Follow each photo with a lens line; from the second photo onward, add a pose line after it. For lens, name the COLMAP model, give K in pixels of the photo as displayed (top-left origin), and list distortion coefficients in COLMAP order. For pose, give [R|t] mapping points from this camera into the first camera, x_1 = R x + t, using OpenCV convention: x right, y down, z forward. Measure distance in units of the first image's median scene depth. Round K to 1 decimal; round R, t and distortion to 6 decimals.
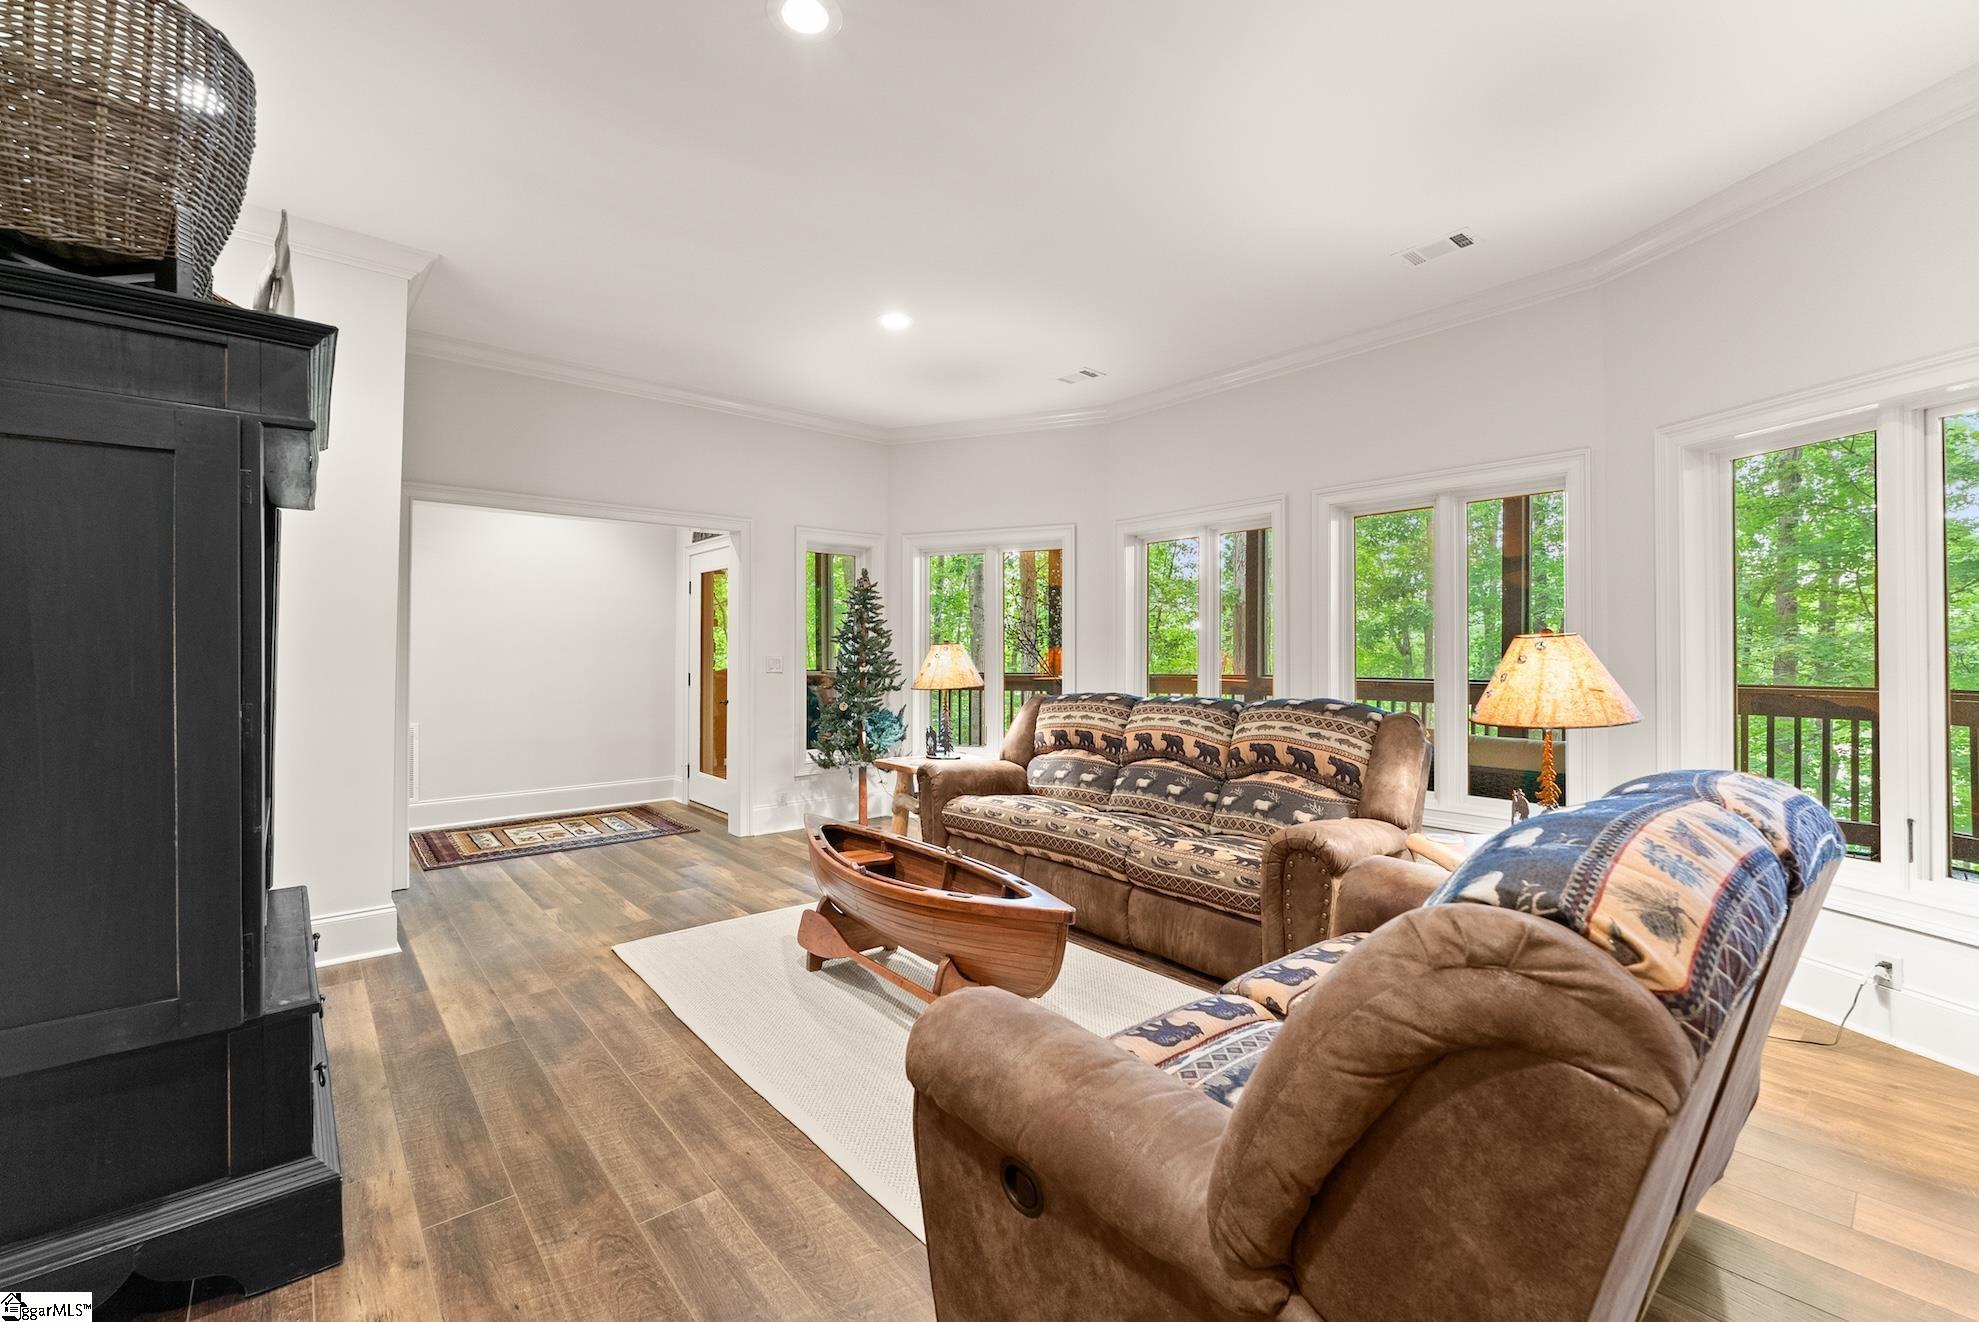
lens RADIAL K [[814.8, 0, 983.7], [0, 814.8, 641.7], [0, 0, 1]] dist [-0.008689, 0.000735]
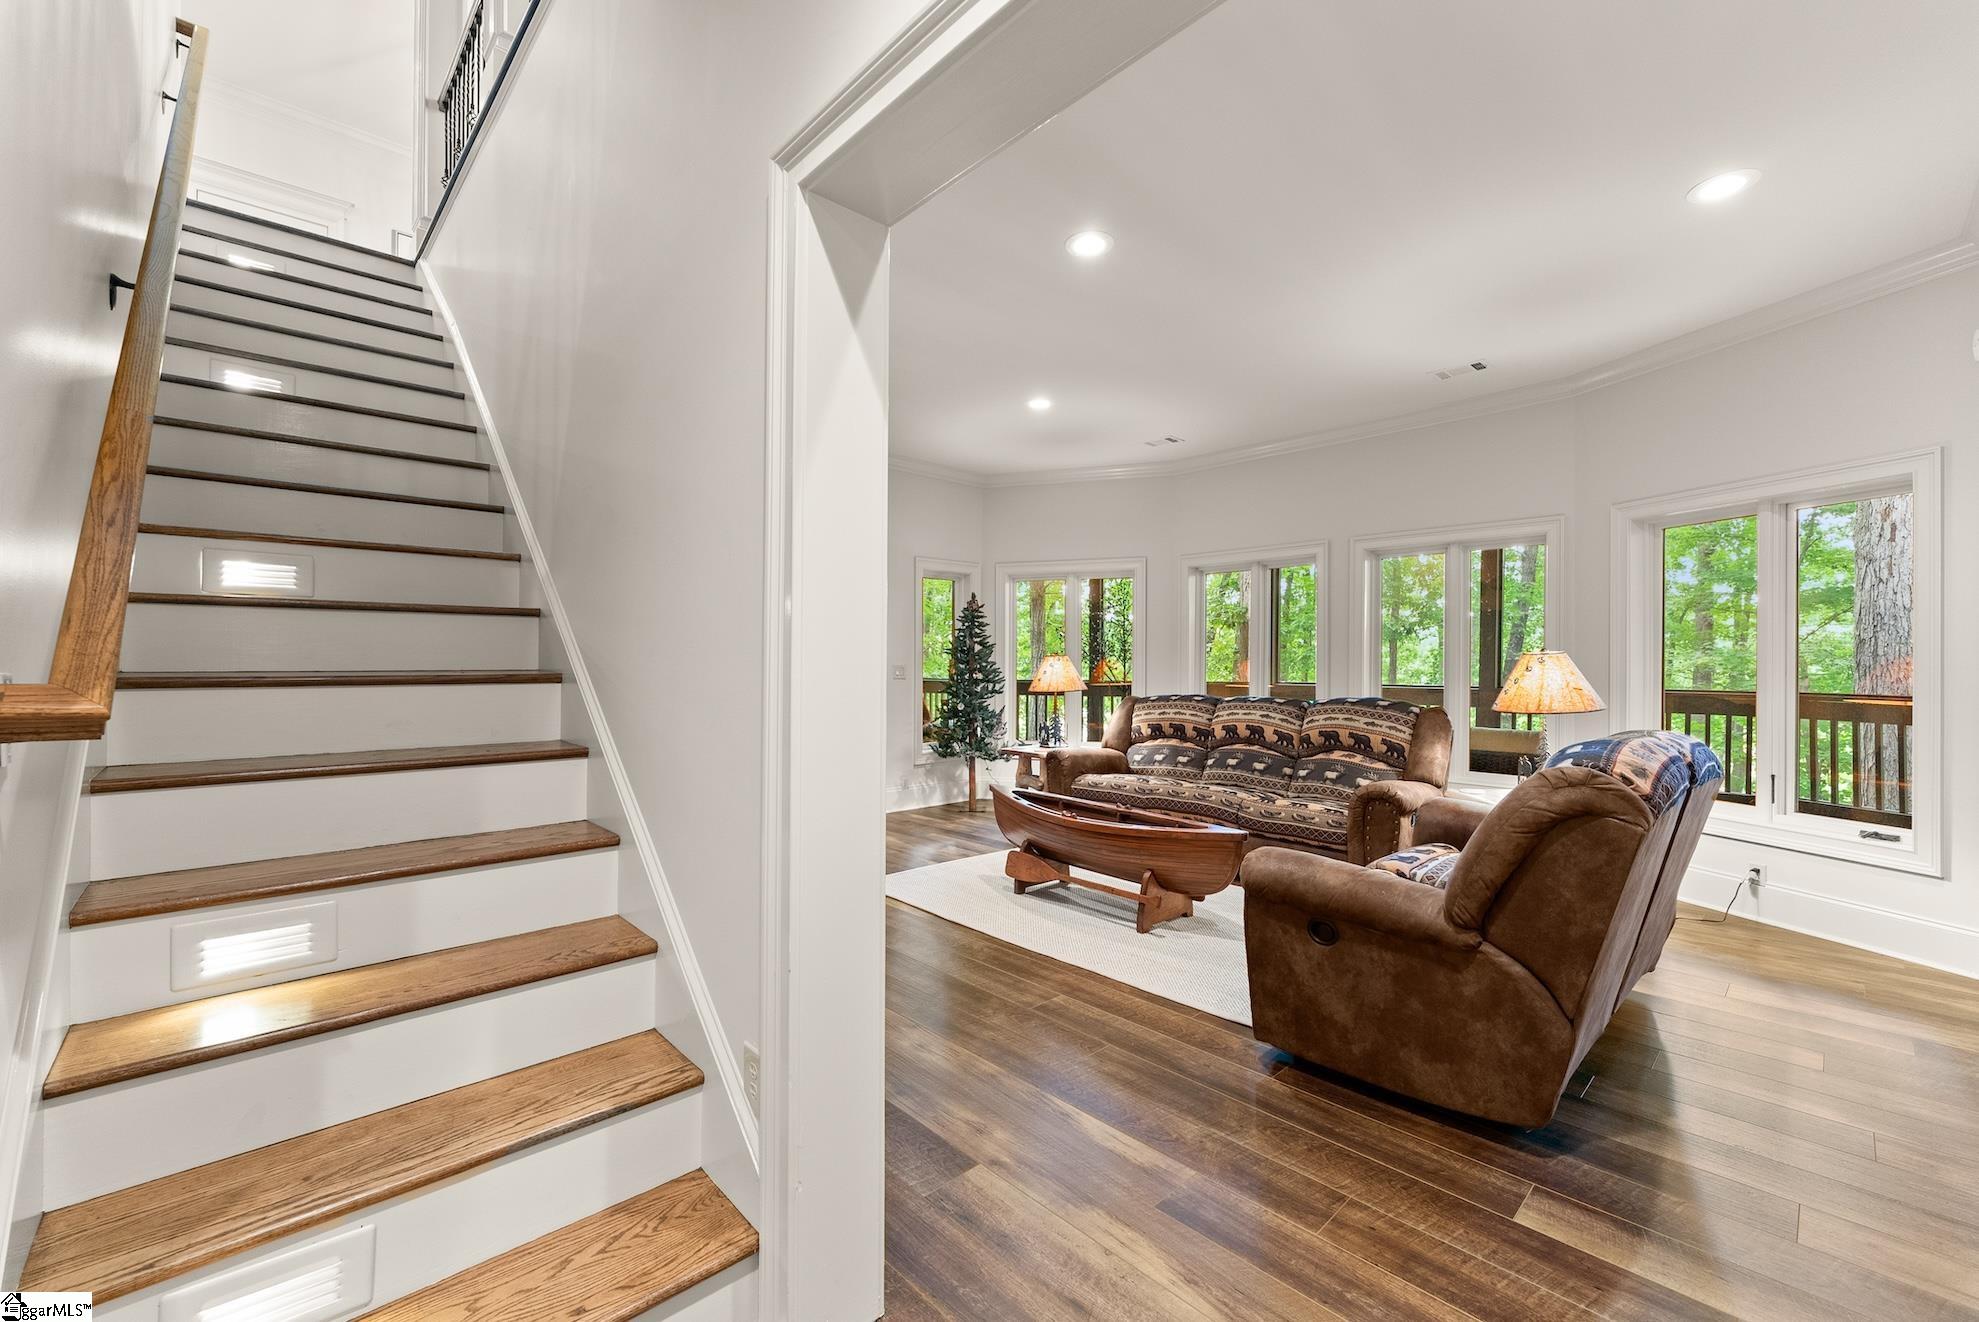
lens RADIAL K [[802.7, 0, 989.5], [0, 802.7, 661.0], [0, 0, 1]] dist [-0.009554, -0.000139]
pose [[0.998765, 0.003331, 0.049562, -0.293824], [-0.003931, 0.999920, 0.012021, -0.004657], [-0.049518, -0.012201, 0.998699, -0.308748]]
